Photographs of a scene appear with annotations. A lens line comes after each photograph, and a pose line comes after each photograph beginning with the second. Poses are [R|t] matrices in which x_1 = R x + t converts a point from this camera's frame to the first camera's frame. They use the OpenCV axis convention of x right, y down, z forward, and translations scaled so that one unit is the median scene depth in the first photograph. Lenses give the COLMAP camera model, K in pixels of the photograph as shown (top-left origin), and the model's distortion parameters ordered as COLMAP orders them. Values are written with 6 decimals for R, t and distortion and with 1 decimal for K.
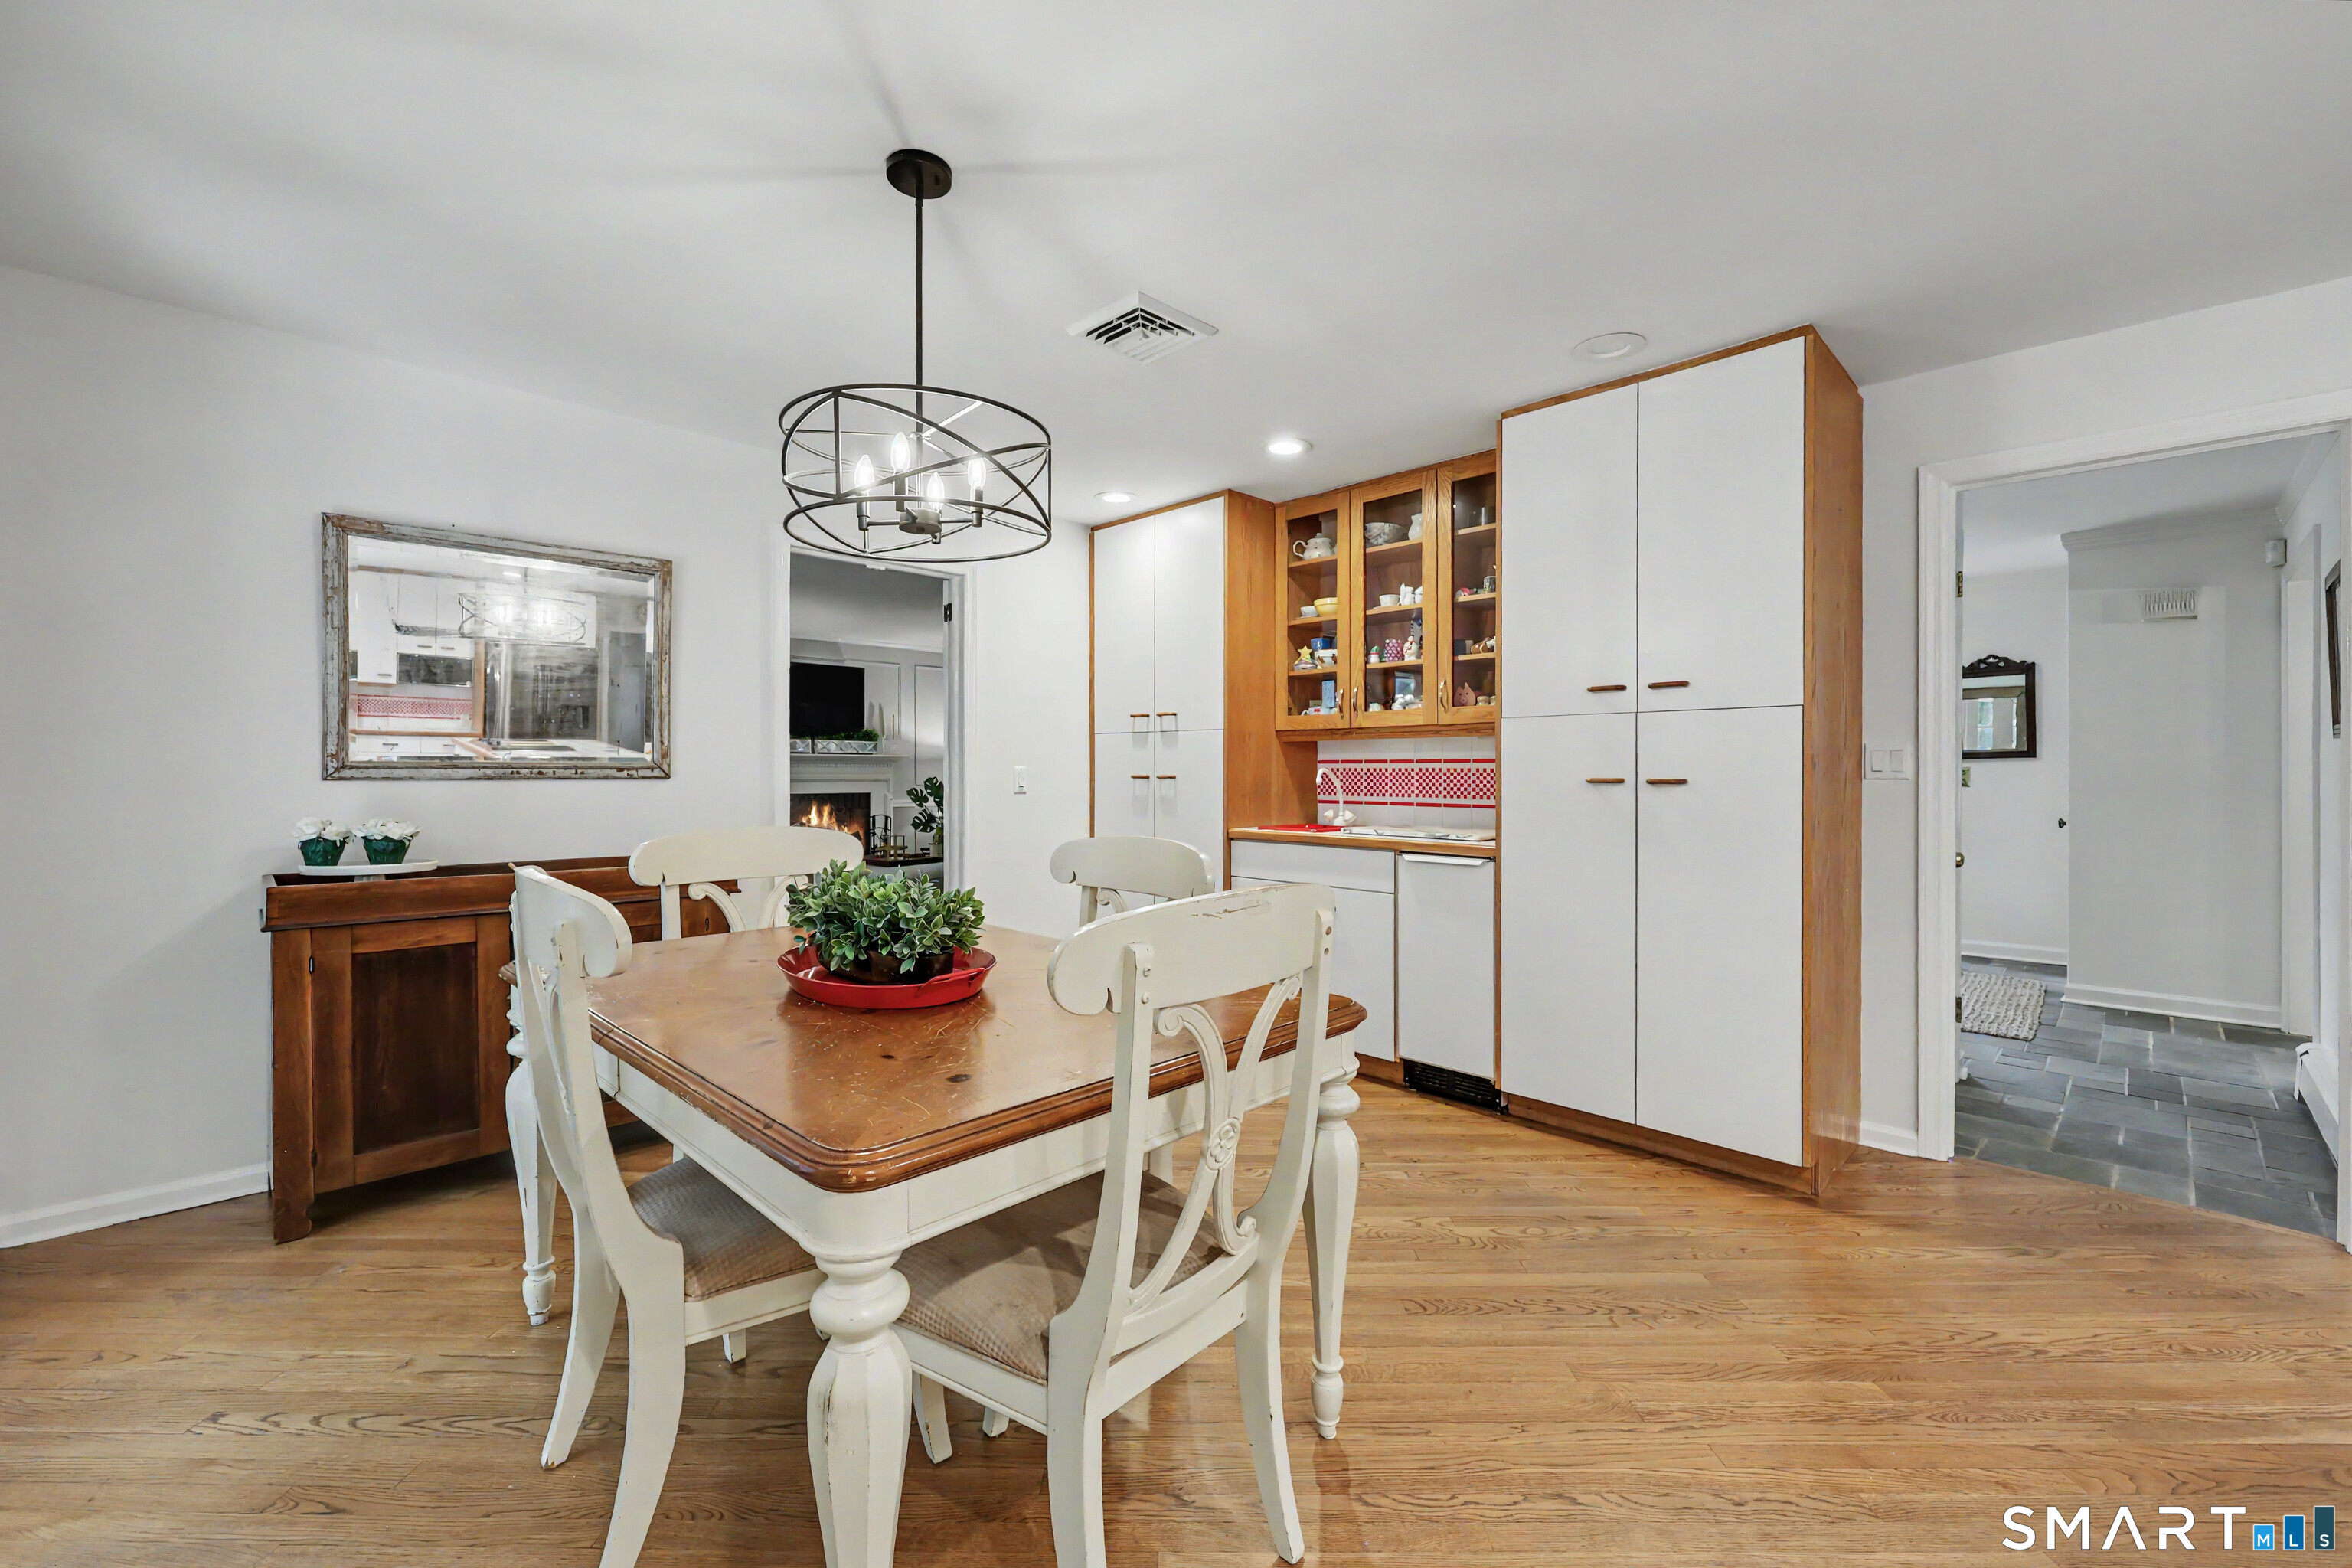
lens RADIAL K [[965.9, 0, 1175.1], [0, 965.9, 782.5], [0, 0, 1]] dist [-0.000087, -0.000105]
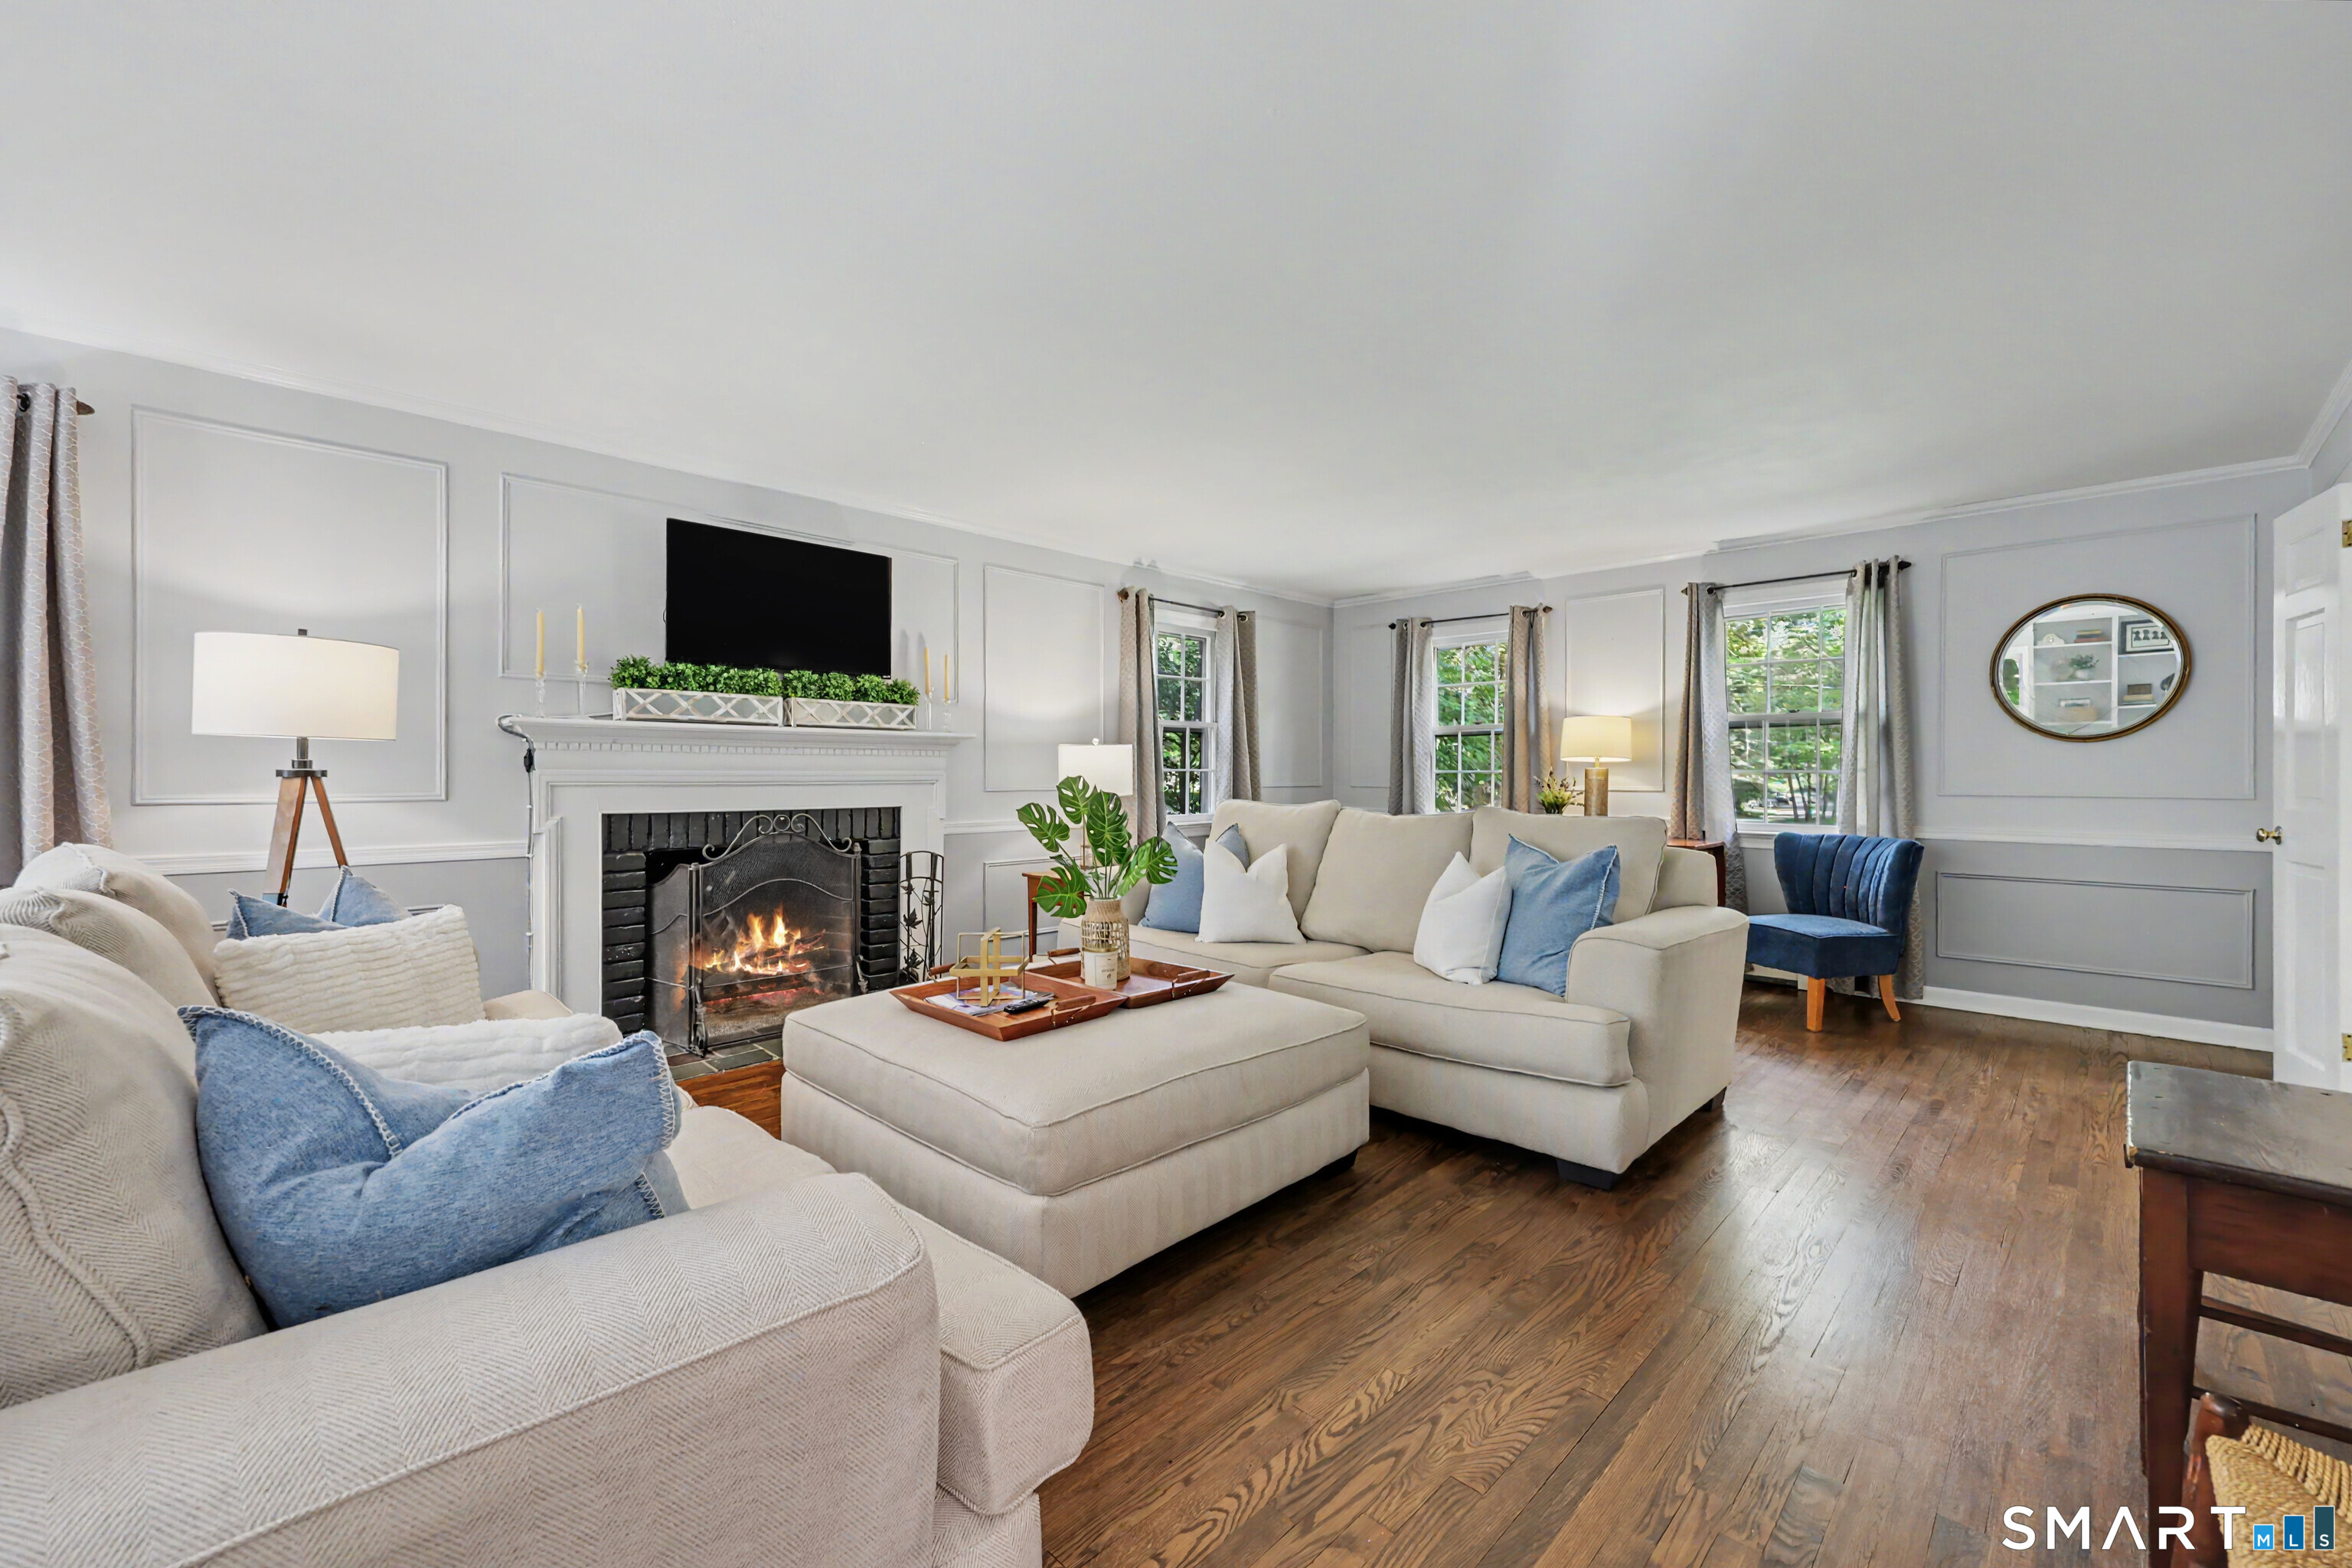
lens RADIAL K [[965.9, 0, 1181.3], [0, 965.9, 778.8], [0, 0, 1]] dist [-0.000087, -0.000105]
pose [[0.999770, -0.001977, 0.021335, -0.180178], [0.002021, 0.999996, -0.002042, -0.002980], [-0.021331, 0.002085, 0.999770, 0.492367]]
